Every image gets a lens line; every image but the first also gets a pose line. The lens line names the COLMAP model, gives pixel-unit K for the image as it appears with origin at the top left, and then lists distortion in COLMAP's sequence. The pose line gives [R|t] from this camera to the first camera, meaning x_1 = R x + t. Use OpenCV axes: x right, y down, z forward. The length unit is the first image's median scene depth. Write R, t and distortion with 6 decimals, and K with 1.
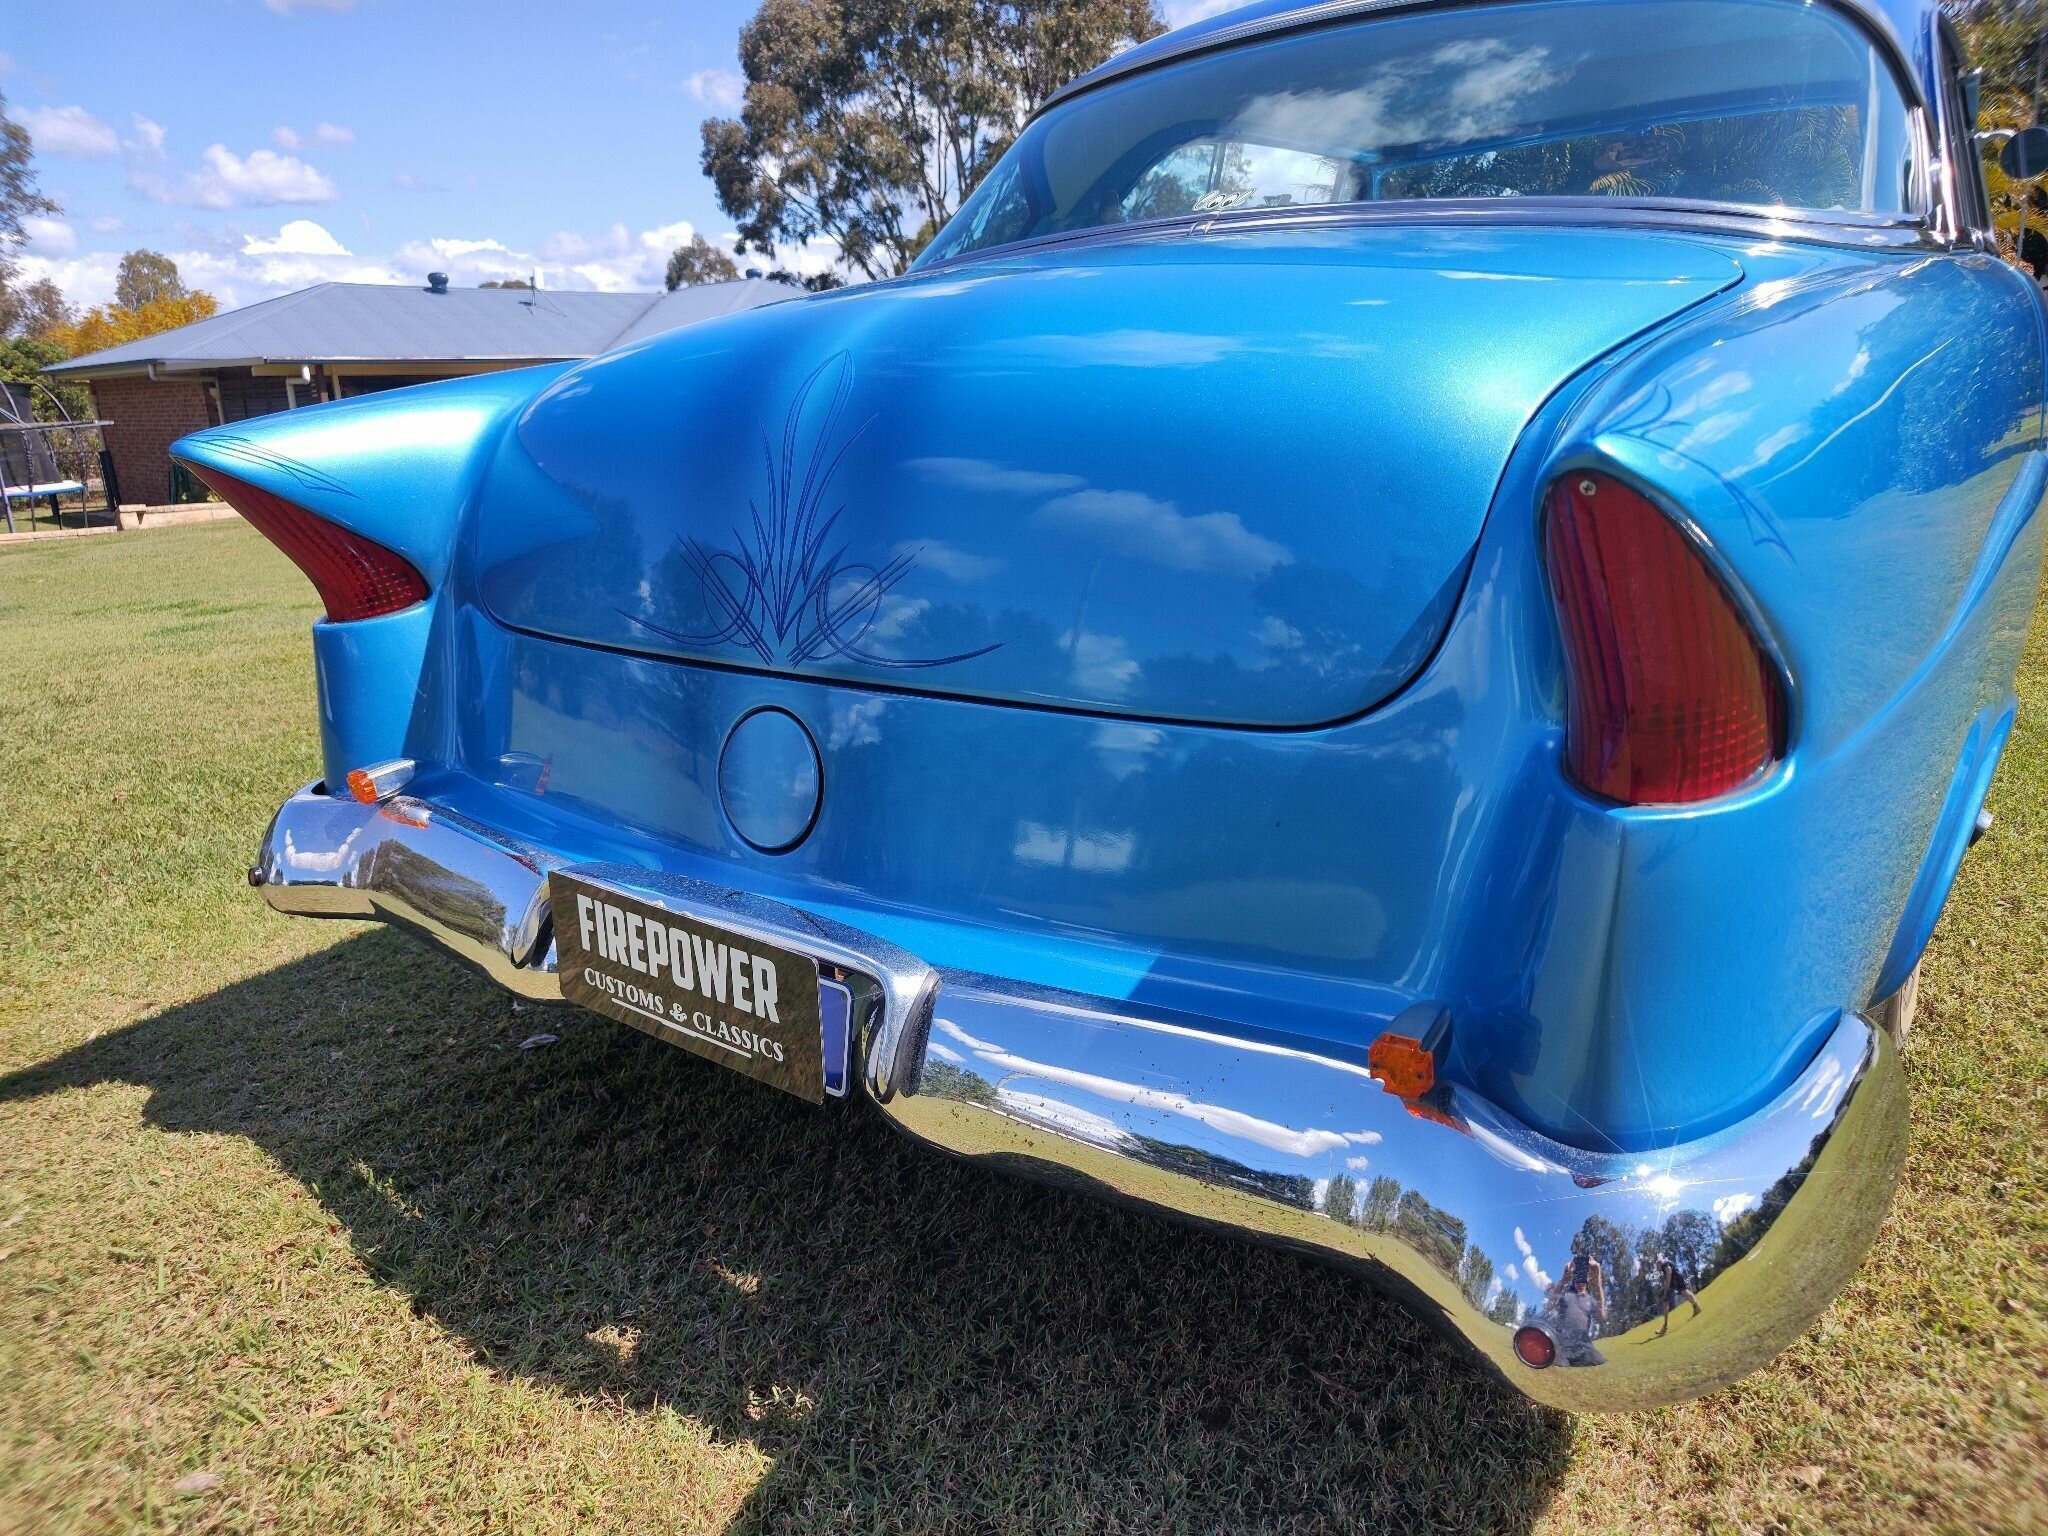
lens RADIAL K [[1368.0, 0, 1032.0], [0, 1368.0, 755.2], [0, 0, 1]] dist [-0.004125, 0.026547]
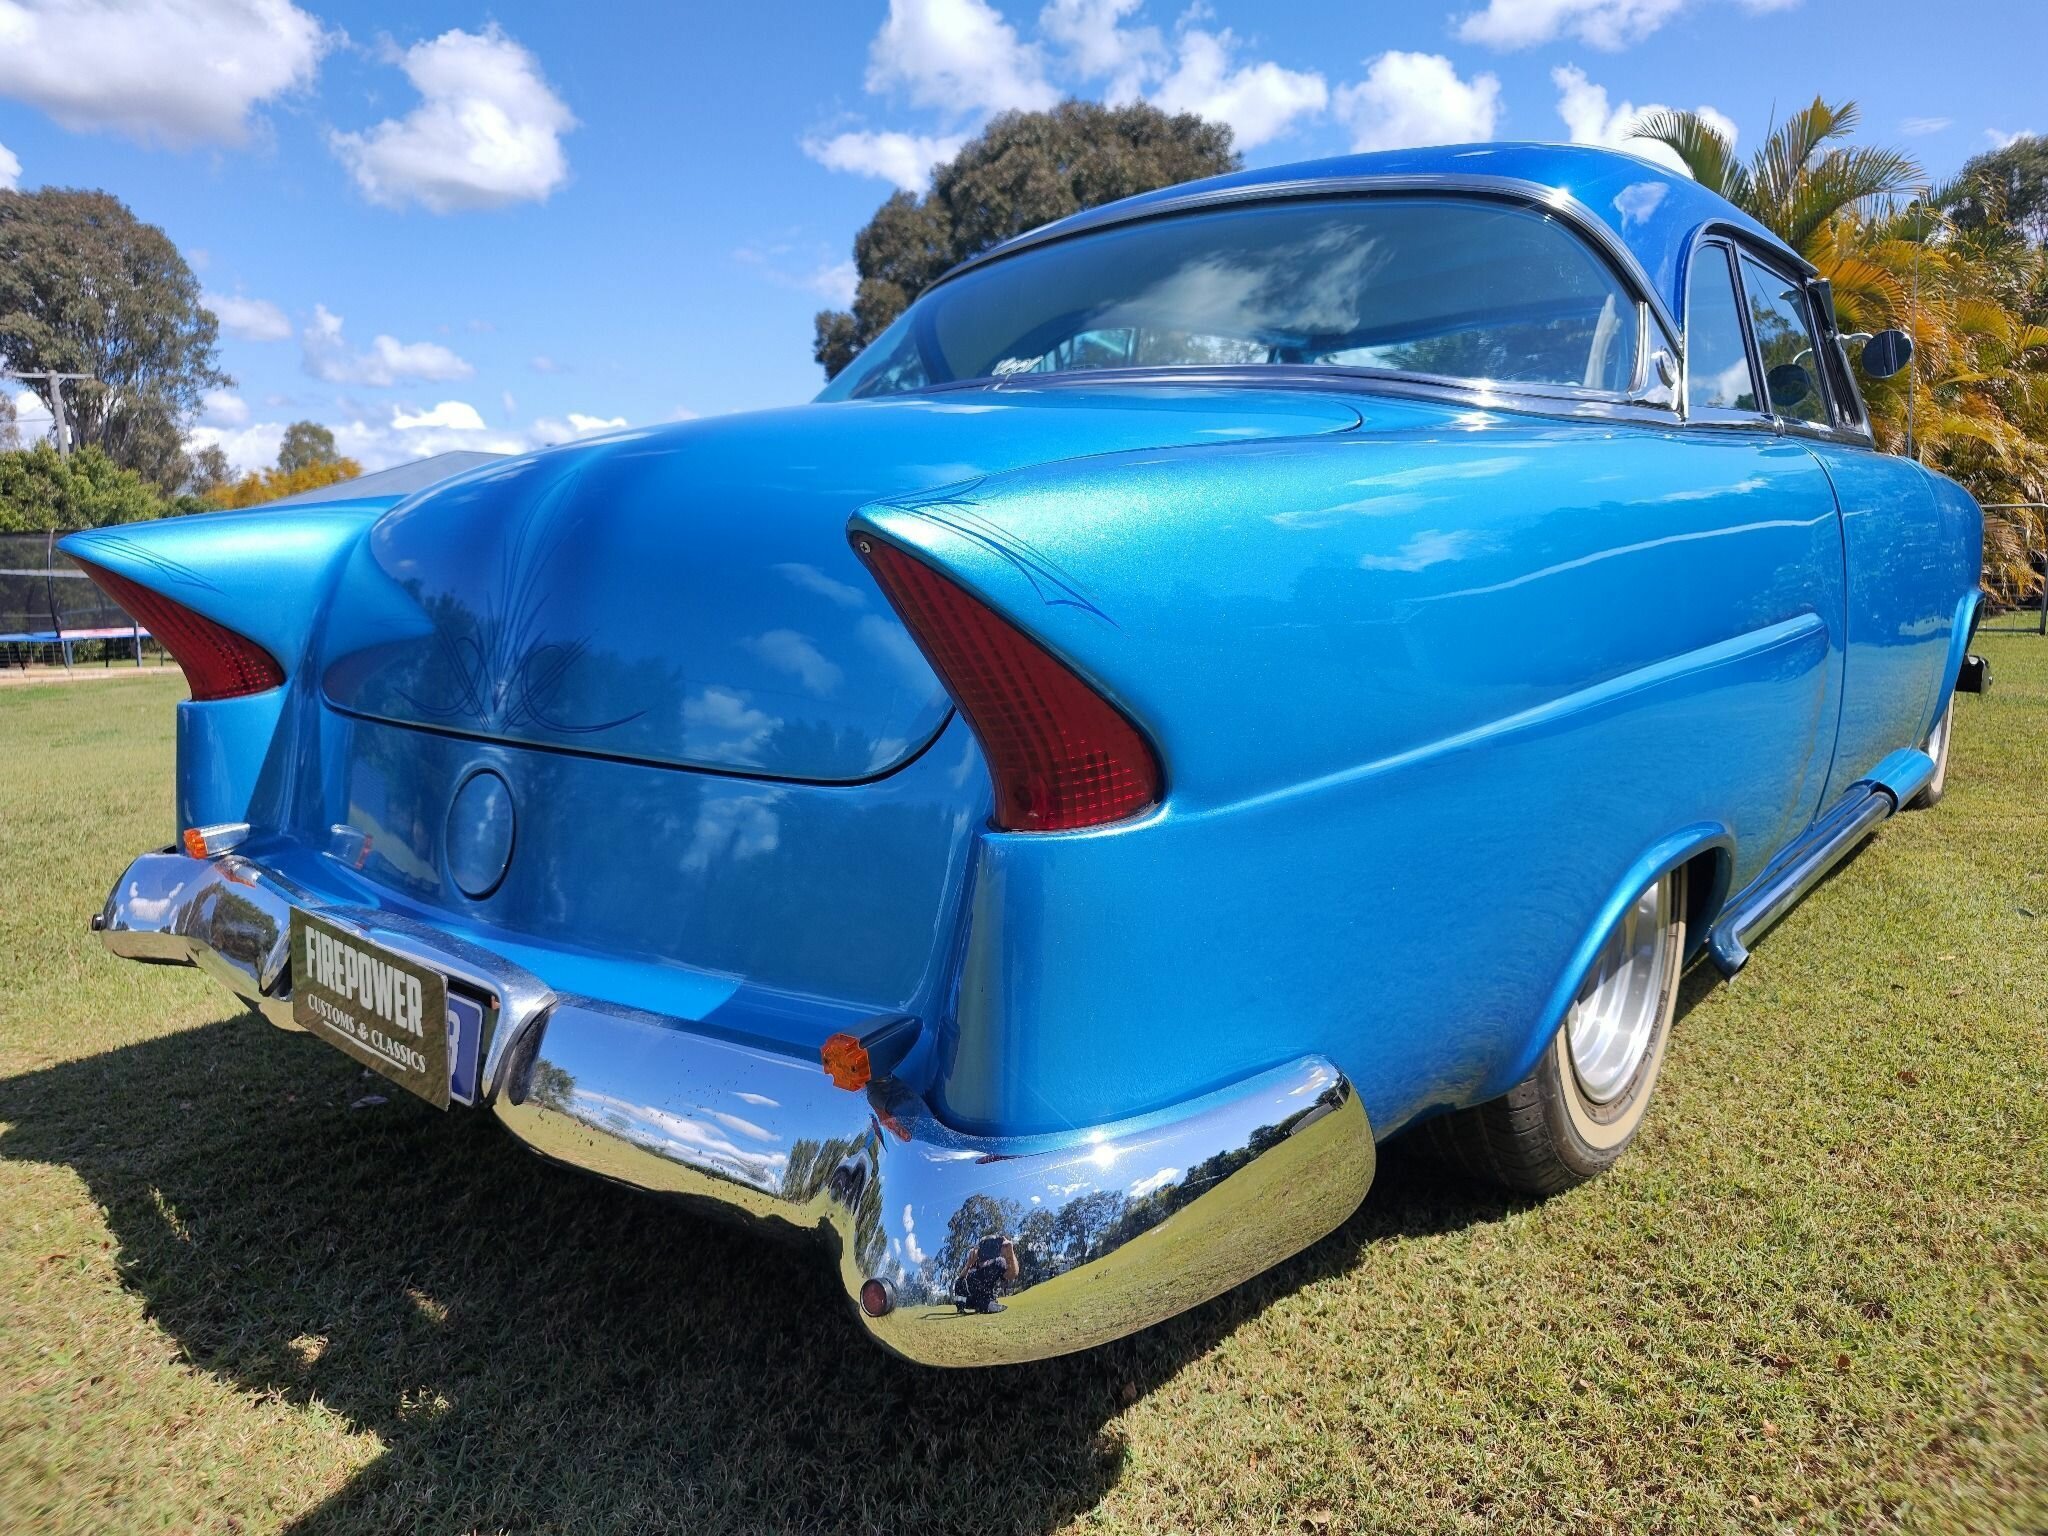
lens RADIAL K [[1368.0, 0, 1028.4], [0, 1368.0, 754.9], [0, 0, 1]] dist [-0.004125, 0.026547]
pose [[0.997063, 0.037691, -0.066668, 0.258870], [-0.045691, 0.991370, -0.122870, 0.055719], [0.061461, 0.125555, 0.990181, -0.081297]]
